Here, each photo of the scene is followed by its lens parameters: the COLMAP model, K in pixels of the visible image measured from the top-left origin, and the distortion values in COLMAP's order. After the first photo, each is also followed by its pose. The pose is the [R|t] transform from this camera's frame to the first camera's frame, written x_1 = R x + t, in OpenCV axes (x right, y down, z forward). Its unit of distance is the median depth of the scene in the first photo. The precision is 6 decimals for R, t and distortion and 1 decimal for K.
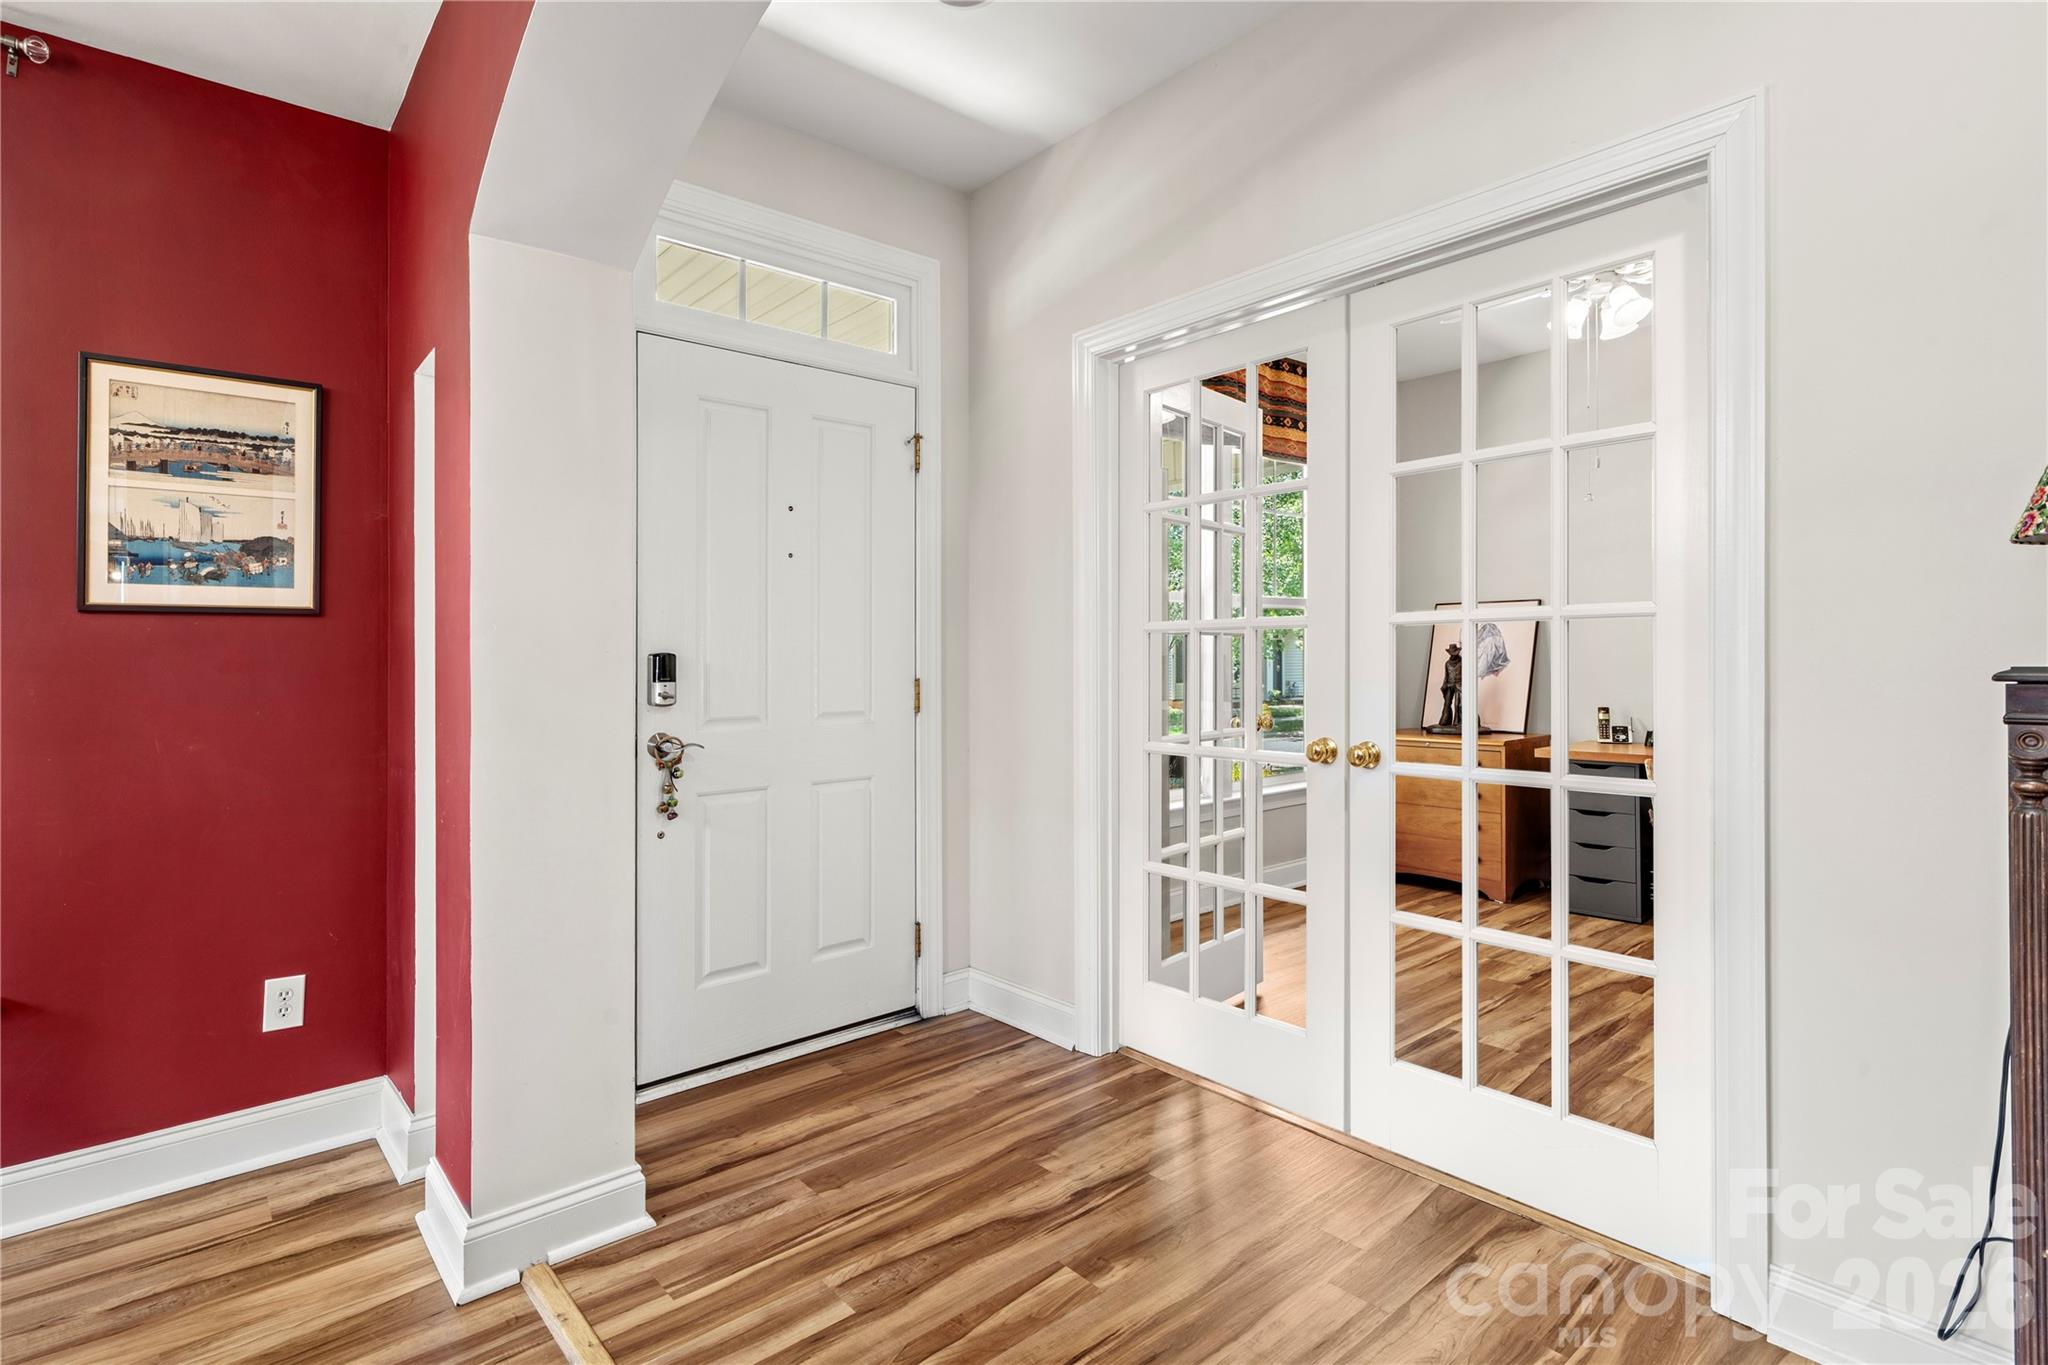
lens RADIAL K [[1012.3, 0, 1014.3], [0, 1012.3, 664.9], [0, 0, 1]] dist [-0.001660, 0.000034]
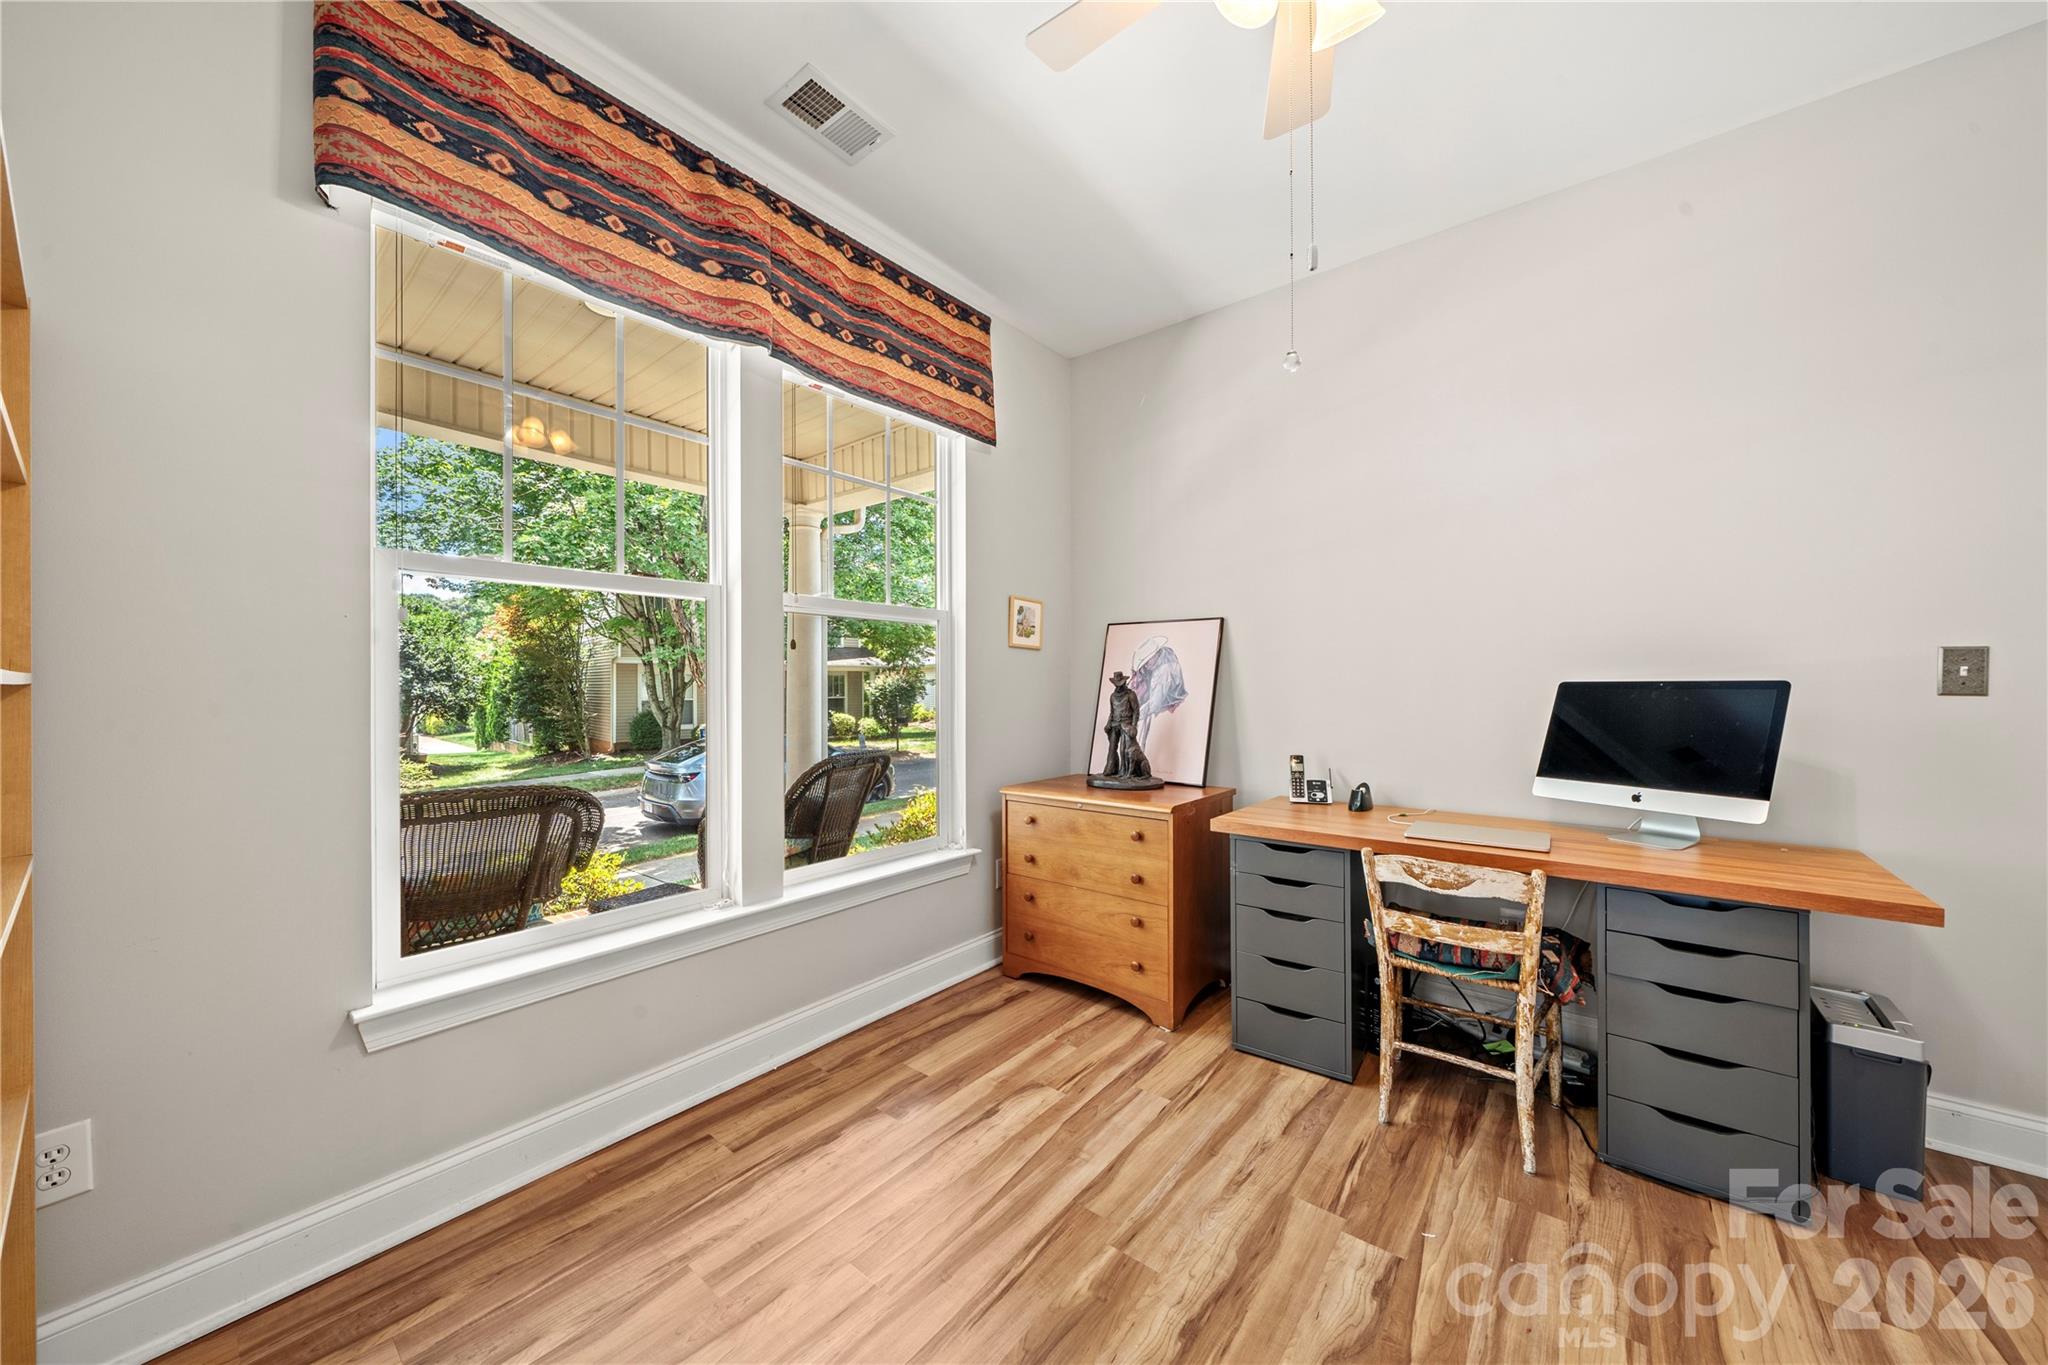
lens RADIAL K [[720.6, 0, 1024.0], [0, 720.6, 682.5], [0, 0, 1]] dist [-0.001128, -0.000027]
pose [[0.982584, 0.008598, 0.185622, 0.356439], [-0.006763, 0.999922, -0.010521, -0.008446], [-0.185698, 0.009082, 0.982565, 0.644736]]
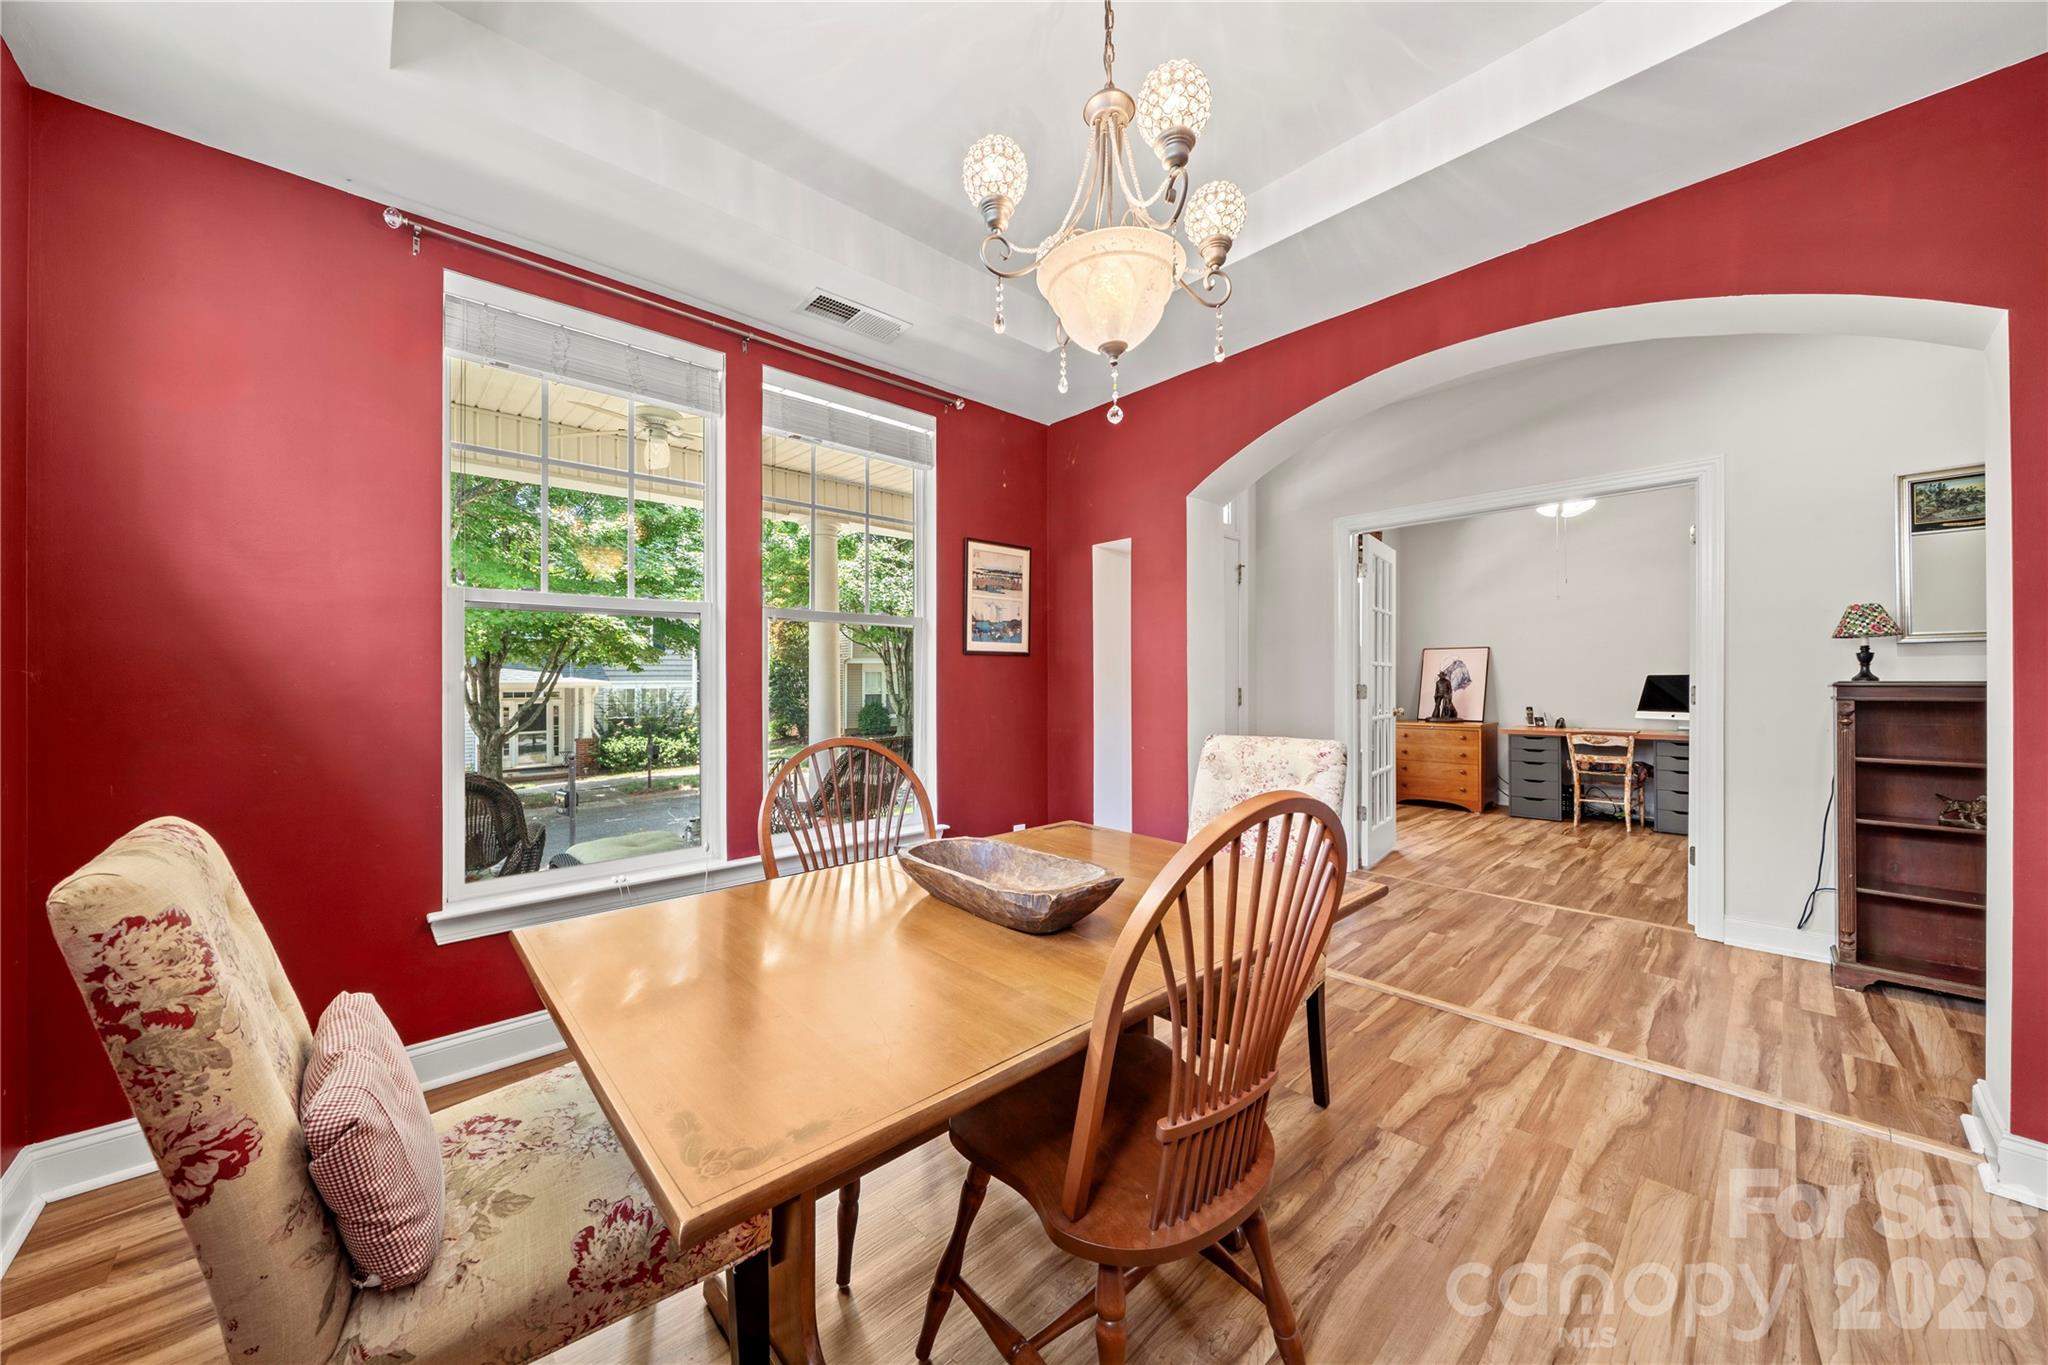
lens RADIAL K [[720.6, 0, 1024.0], [0, 720.6, 682.5], [0, 0, 1]] dist [-0.001128, -0.000027]
pose [[0.999180, 0.003713, 0.040312, -0.487442], [-0.003563, 0.999986, -0.003791, 0.008154], [-0.040326, 0.003644, 0.999180, -0.330603]]
